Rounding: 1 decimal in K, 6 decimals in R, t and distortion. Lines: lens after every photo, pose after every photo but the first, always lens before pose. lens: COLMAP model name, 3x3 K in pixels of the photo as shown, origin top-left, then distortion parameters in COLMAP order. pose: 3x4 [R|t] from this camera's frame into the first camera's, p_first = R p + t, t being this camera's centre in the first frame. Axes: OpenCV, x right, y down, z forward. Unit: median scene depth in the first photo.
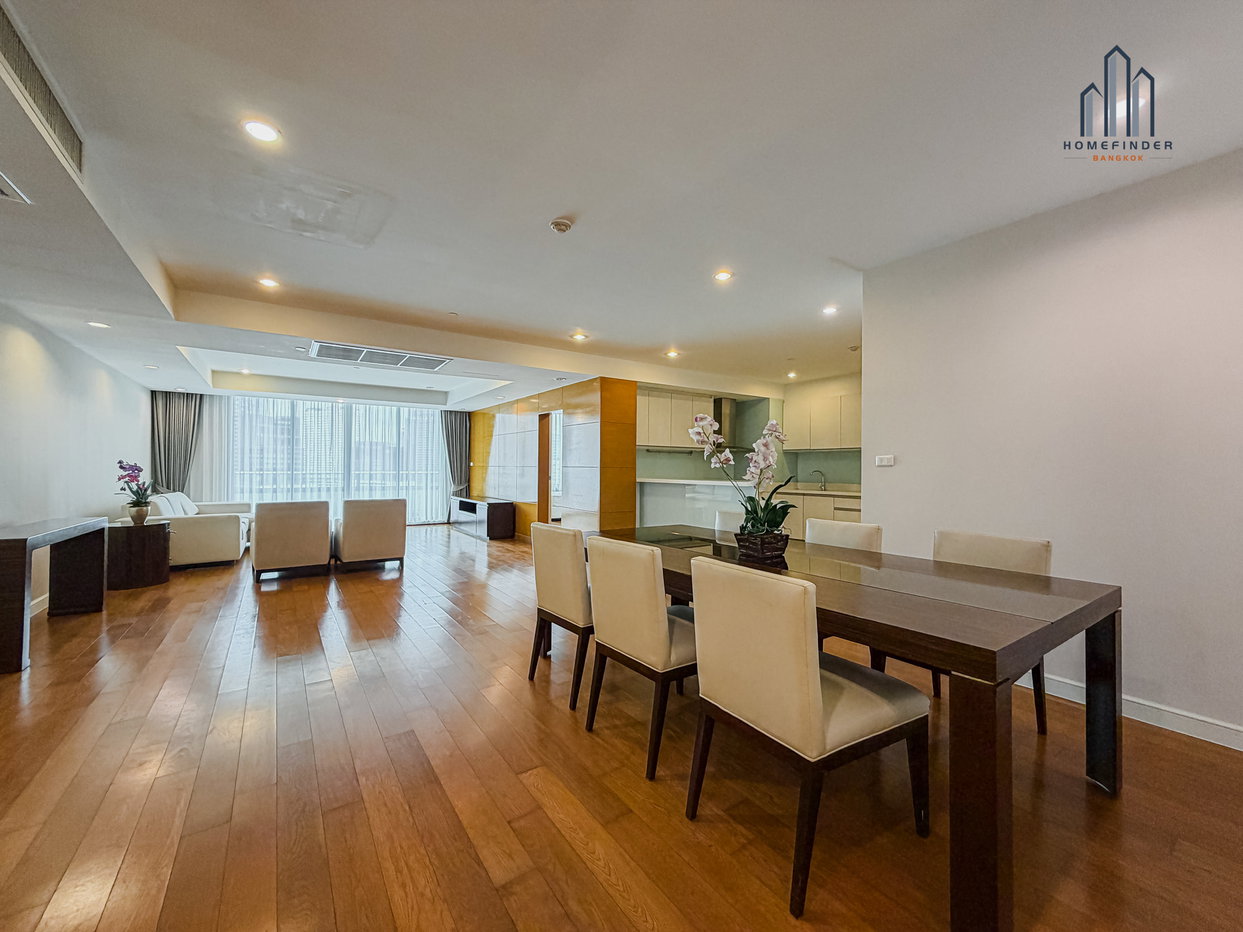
lens RADIAL K [[497.7, 0, 621.5], [0, 497.7, 466.0], [0, 0, 1]] dist [0.000560, 0.000023]
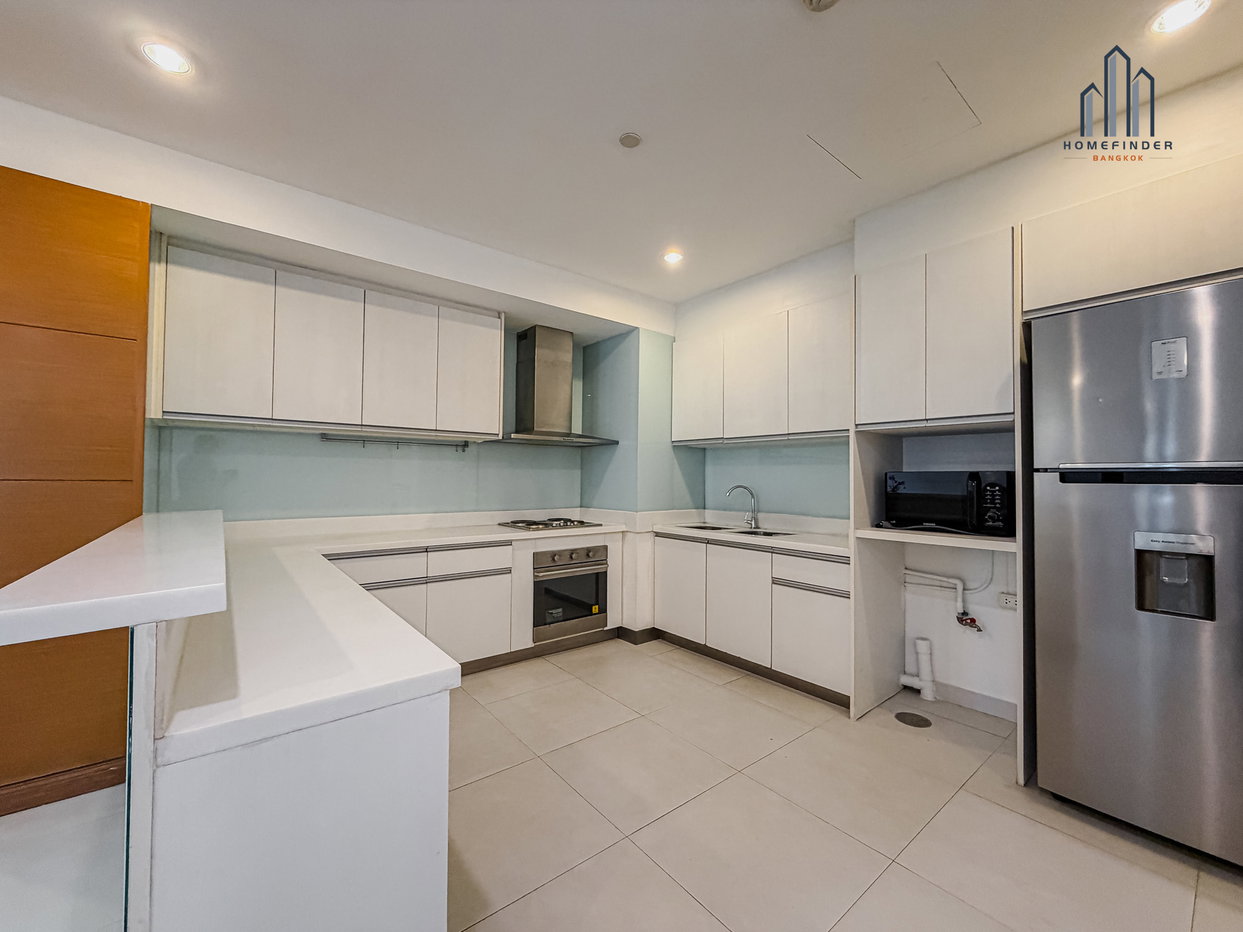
lens RADIAL K [[497.7, 0, 621.5], [0, 497.7, 466.0], [0, 0, 1]] dist [0.000560, 0.000023]
pose [[0.997884, 0.003963, 0.064899, 0.251091], [-0.003369, 0.999951, -0.009272, -0.003771], [-0.064933, 0.009034, 0.997849, 0.544526]]
